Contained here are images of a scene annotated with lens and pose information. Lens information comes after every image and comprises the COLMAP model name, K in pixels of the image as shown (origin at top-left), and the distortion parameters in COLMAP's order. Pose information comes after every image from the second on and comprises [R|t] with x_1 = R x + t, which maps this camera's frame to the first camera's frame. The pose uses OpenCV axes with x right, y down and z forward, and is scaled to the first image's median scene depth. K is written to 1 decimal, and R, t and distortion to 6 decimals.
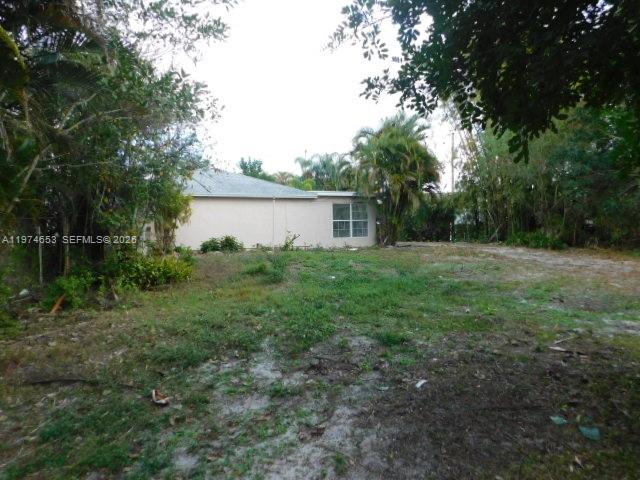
lens RADIAL K [[431.8, 0, 318.9], [0, 431.8, 238.2], [0, 0, 1]] dist [-0.043017, 0.044329]
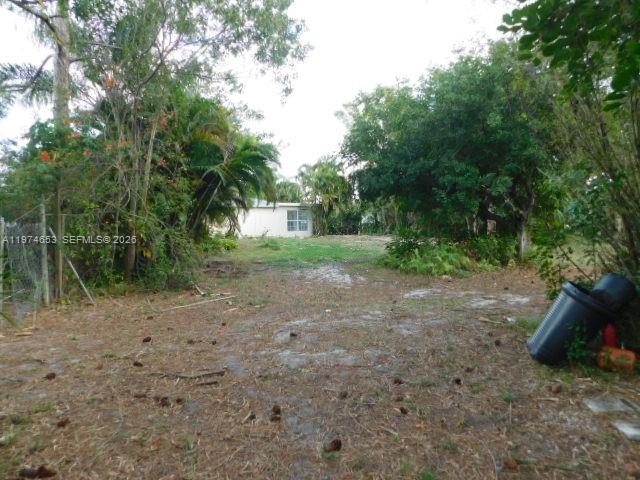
lens RADIAL K [[431.8, 0, 320.1], [0, 431.8, 240.2], [0, 0, 1]] dist [-0.043017, 0.044329]
pose [[0.980493, -0.004345, 0.196506, -0.162008], [0.002616, 0.999956, 0.009057, 0.017294], [-0.196536, -0.008367, 0.980461, -0.602055]]
